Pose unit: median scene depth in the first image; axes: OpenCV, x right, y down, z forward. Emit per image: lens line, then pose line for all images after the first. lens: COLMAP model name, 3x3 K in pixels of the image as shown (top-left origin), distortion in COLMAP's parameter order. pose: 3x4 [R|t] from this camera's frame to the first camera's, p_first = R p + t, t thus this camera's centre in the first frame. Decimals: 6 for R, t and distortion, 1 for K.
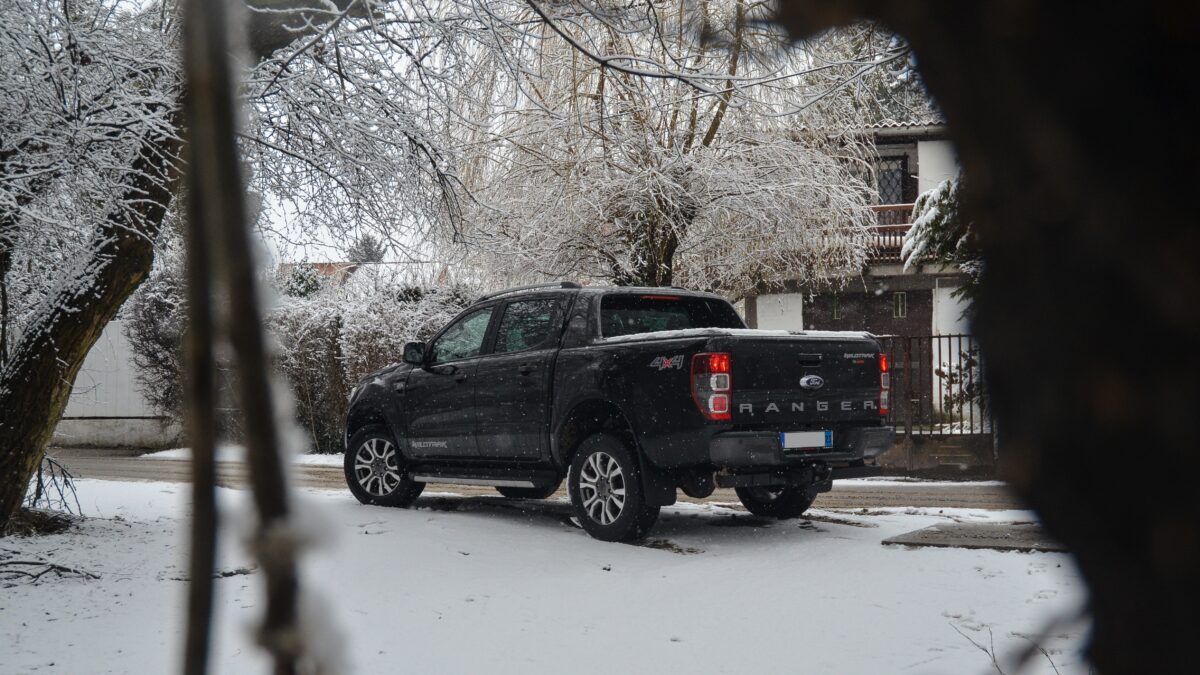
lens RADIAL K [[1462.2, 0, 600.4], [0, 1462.2, 352.8], [0, 0, 1]] dist [0.043739, 0.000000]
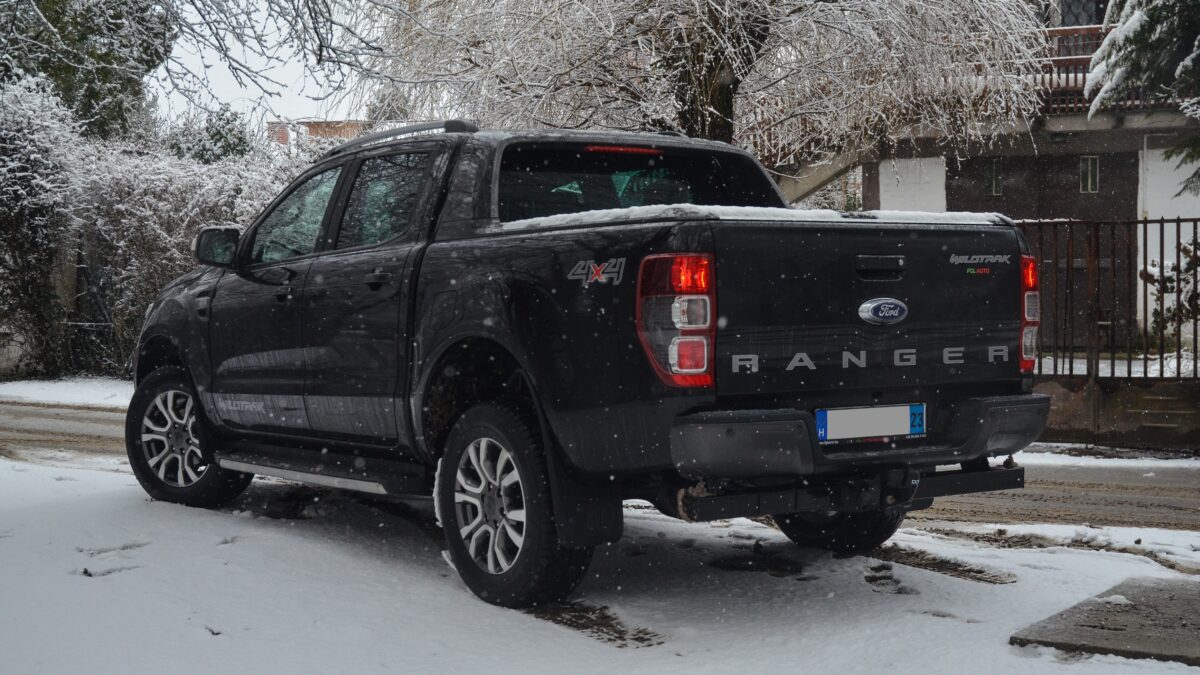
lens RADIAL K [[1797.1, 0, 600.6], [0, 1797.1, 306.6], [0, 0, 1]] dist [0.018868, 0.000000]
pose [[0.997550, 0.006942, -0.069605, 0.074723], [-0.004308, 0.999272, 0.037914, -0.004169], [0.069818, -0.037522, 0.996854, 0.304433]]
